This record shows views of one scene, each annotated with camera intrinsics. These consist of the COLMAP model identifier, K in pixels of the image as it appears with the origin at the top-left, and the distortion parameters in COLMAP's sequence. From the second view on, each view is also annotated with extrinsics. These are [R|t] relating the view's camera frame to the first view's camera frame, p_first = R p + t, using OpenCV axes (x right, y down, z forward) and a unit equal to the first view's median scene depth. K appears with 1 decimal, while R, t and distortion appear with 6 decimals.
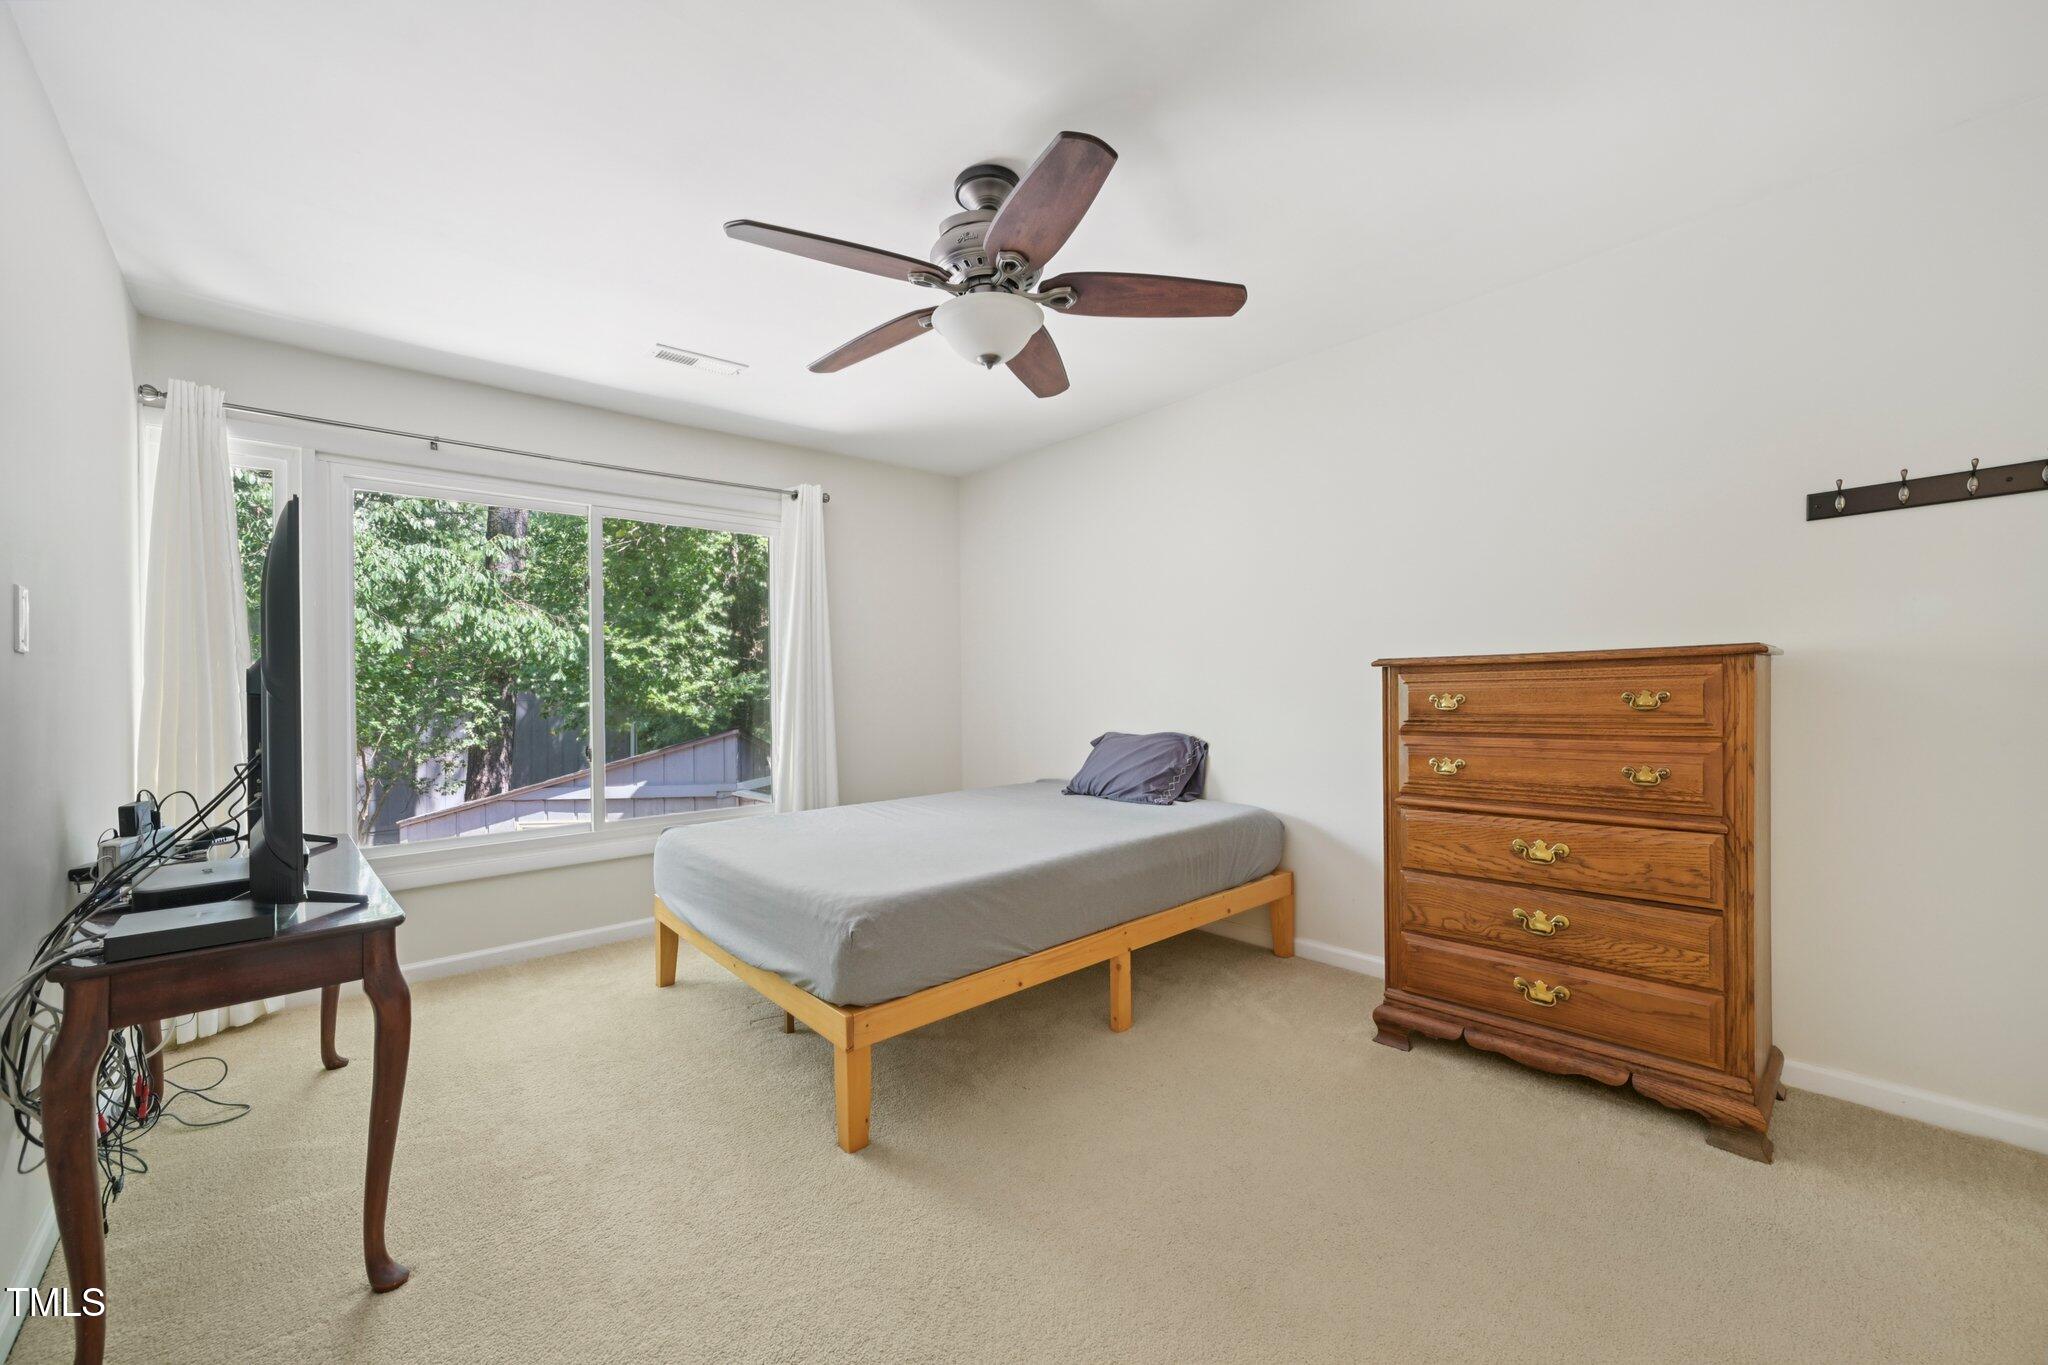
lens RADIAL K [[820.8, 0, 1024.3], [0, 820.8, 685.0], [0, 0, 1]] dist [0.005604, 0.000012]
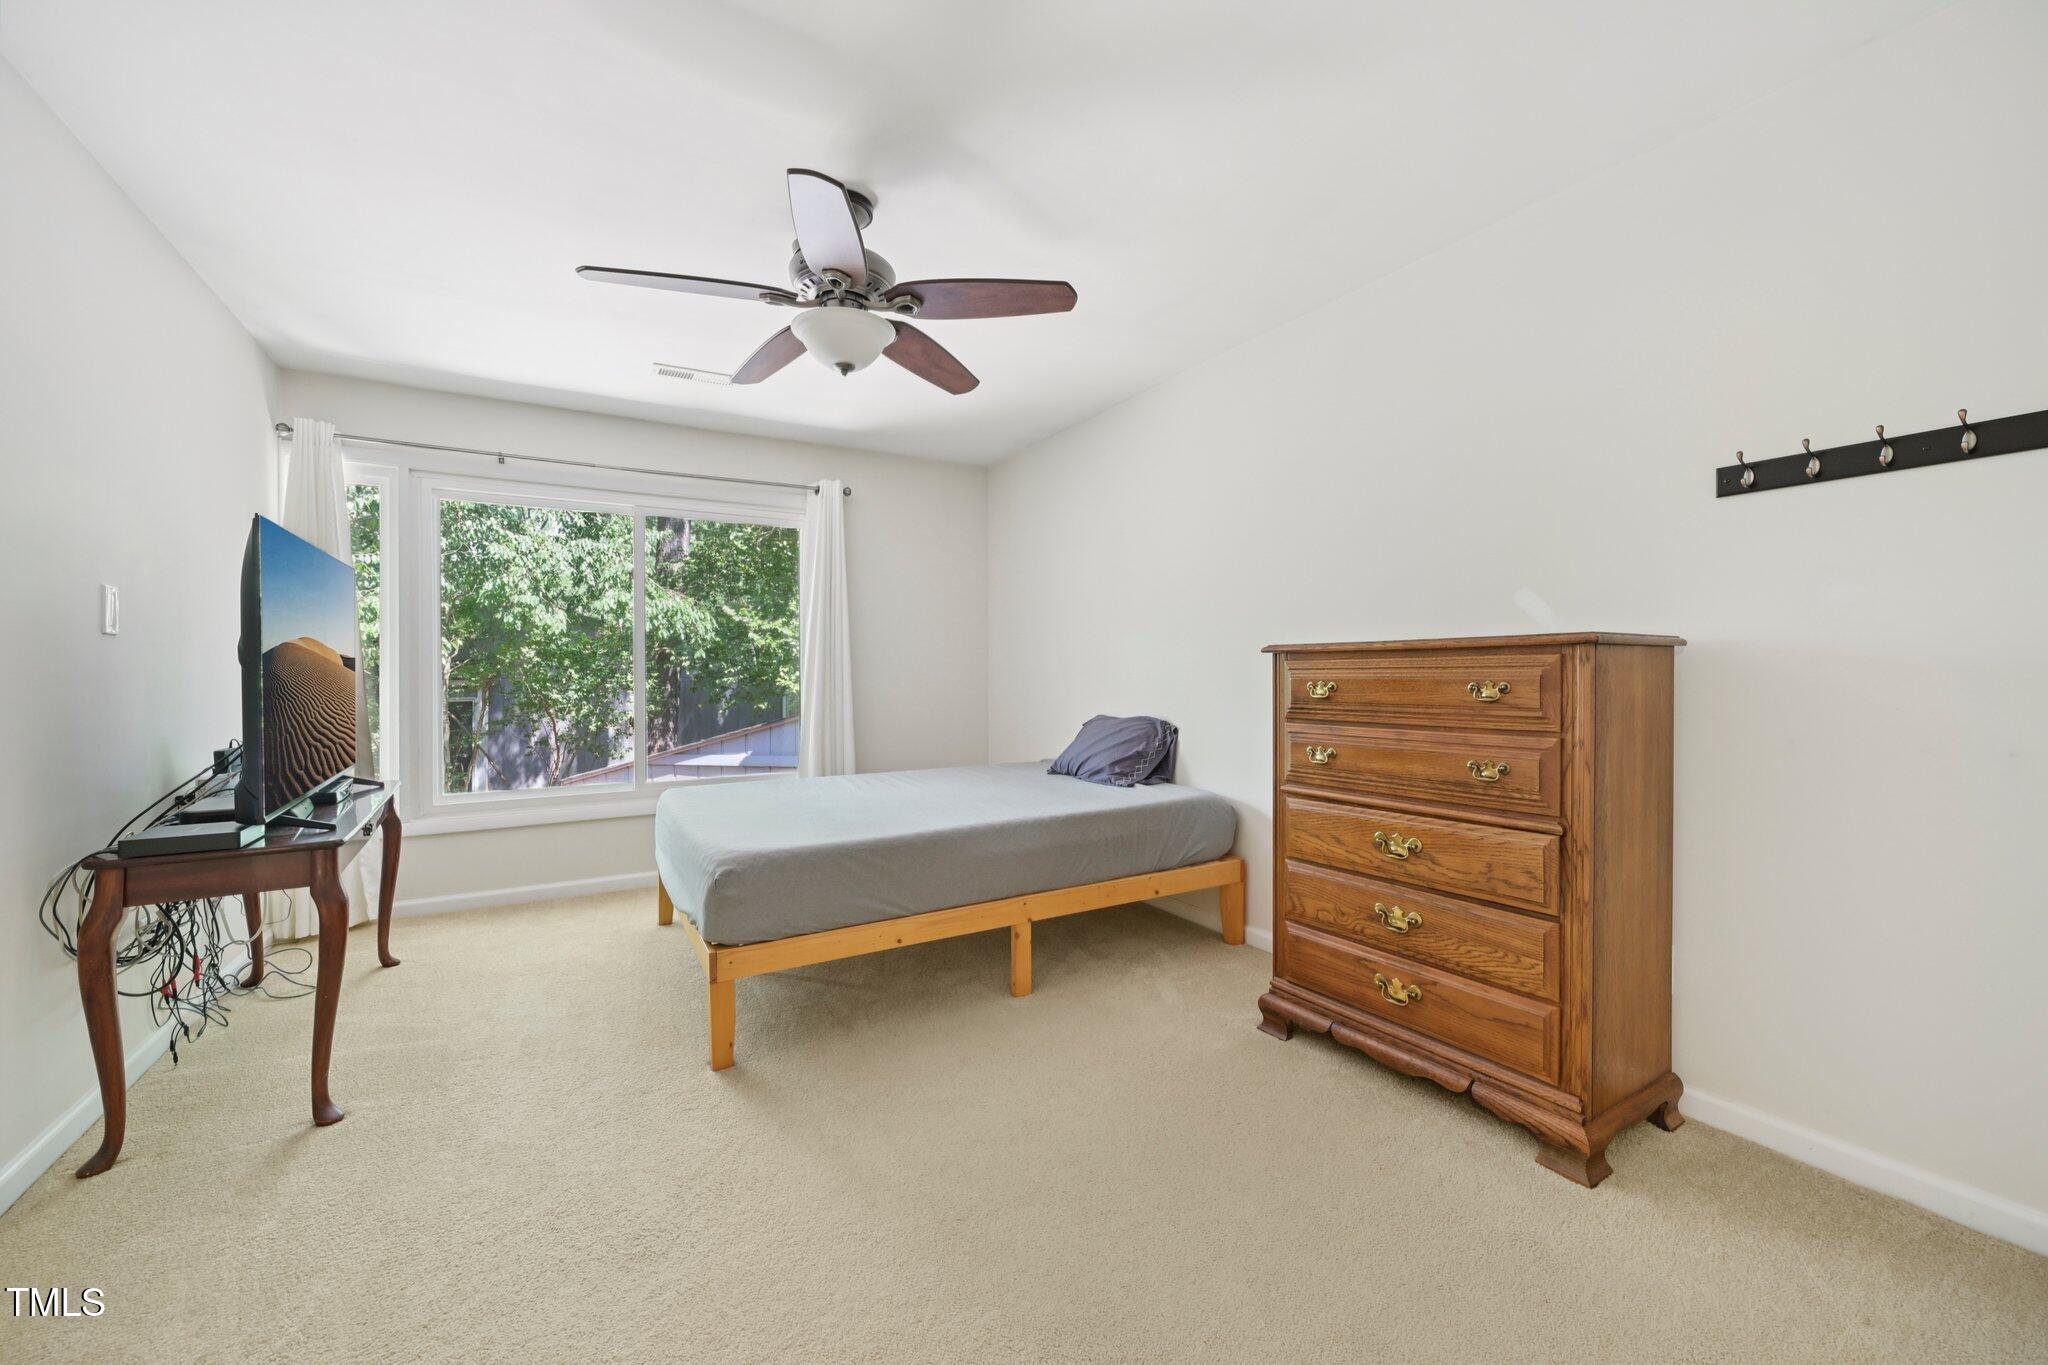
lens RADIAL K [[820.8, 0, 1029.2], [0, 820.8, 685.0], [0, 0, 1]] dist [0.005604, 0.000012]
pose [[0.979840, 0.016749, -0.199079, 0.366440], [-0.012344, 0.999651, 0.023347, -0.003364], [0.199401, -0.020419, 0.979705, -0.025911]]
